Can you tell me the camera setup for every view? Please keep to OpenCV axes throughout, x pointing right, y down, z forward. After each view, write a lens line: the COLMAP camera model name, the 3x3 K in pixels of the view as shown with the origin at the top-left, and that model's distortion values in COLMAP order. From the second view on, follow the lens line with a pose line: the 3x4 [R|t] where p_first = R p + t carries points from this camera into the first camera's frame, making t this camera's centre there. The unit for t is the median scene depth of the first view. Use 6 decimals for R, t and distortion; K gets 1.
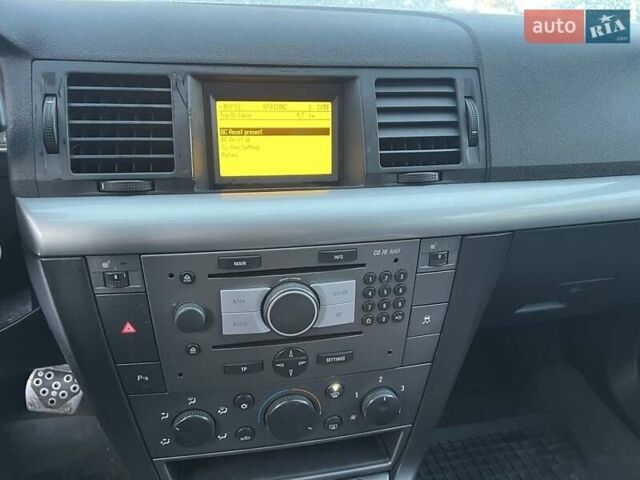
lens RADIAL K [[476.5, 0, 324.5], [0, 476.5, 239.3], [0, 0, 1]] dist [0.053763, -0.070644]
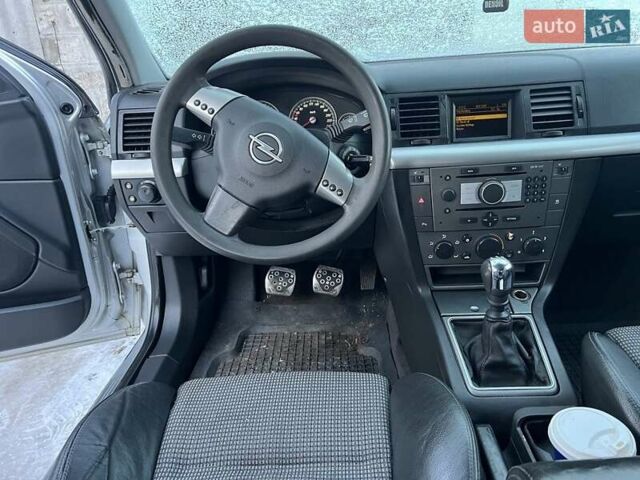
lens RADIAL K [[476.5, 0, 324.5], [0, 476.5, 239.3], [0, 0, 1]] dist [0.053763, -0.070644]
pose [[0.968768, -0.005091, -0.247915, -0.258396], [-0.005930, 0.999028, -0.043689, 0.442599], [0.247897, 0.043795, 0.967796, -1.309245]]
